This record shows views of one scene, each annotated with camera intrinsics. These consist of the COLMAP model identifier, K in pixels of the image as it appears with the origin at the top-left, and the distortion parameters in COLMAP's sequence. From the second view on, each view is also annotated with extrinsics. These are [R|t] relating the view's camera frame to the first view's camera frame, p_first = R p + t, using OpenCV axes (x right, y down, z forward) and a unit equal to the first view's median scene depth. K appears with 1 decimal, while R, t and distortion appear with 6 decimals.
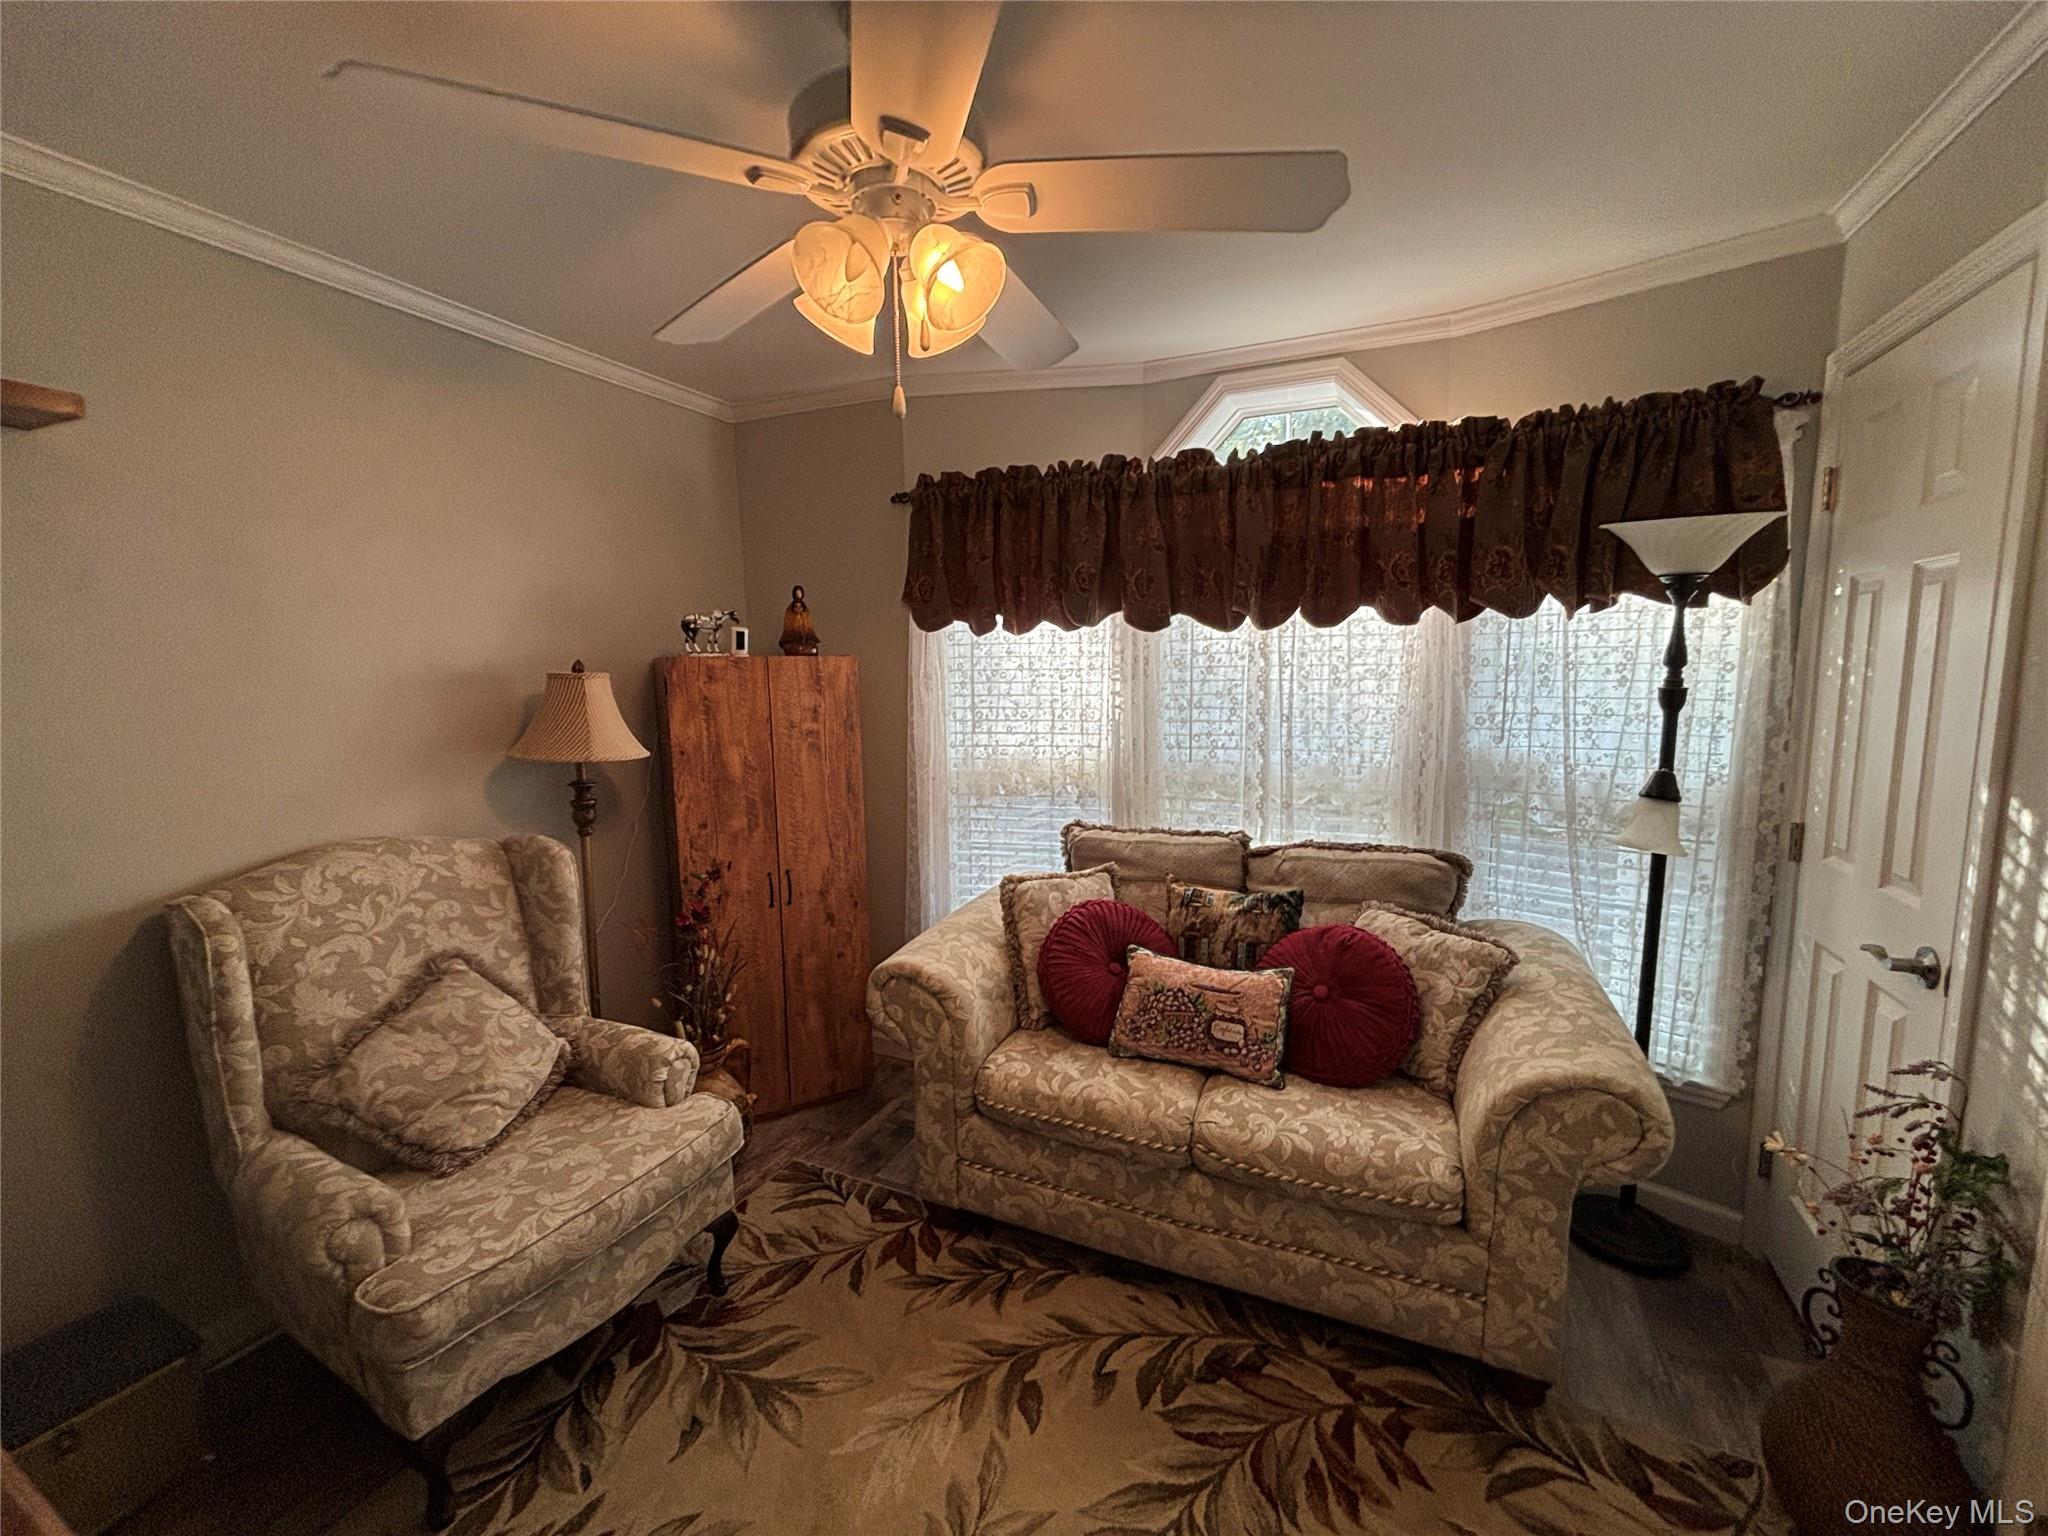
lens RADIAL K [[825.8, 0, 1020.5], [0, 825.8, 767.1], [0, 0, 1]] dist [-0.001723, 0.000526]
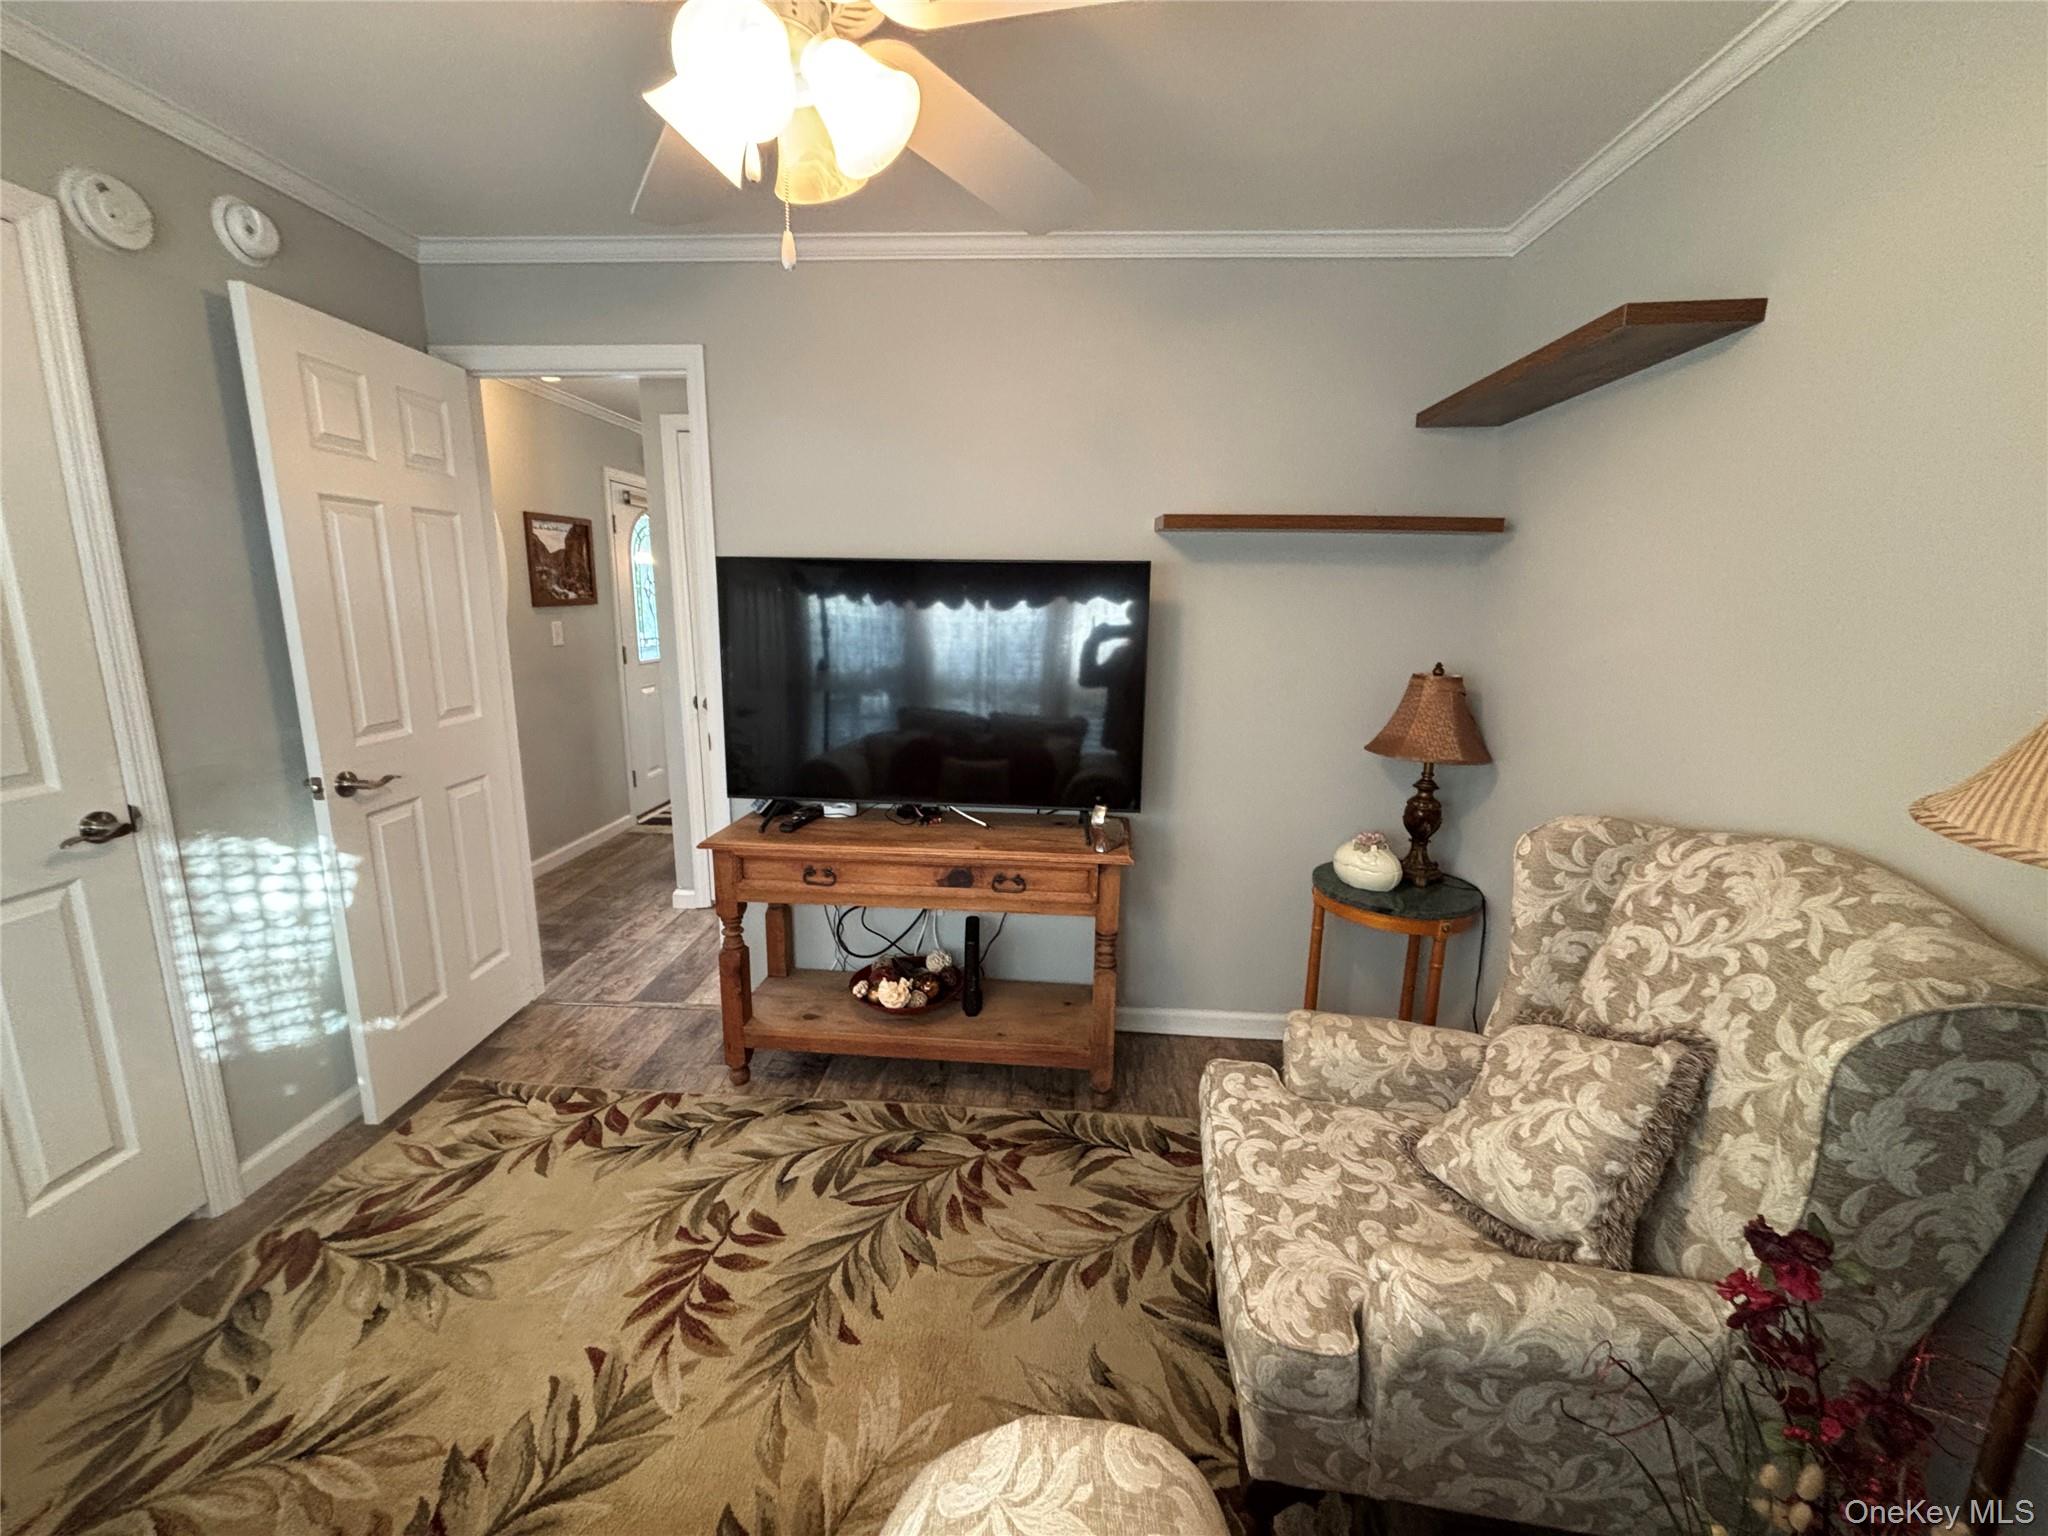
lens RADIAL K [[825.8, 0, 1025.8], [0, 825.8, 766.8], [0, 0, 1]] dist [-0.001723, 0.000526]
pose [[-0.925864, 0.072676, -0.370801, -0.006490], [-0.052836, 0.946787, 0.317494, -0.140109], [0.374144, 0.313548, -0.872757, 1.287365]]
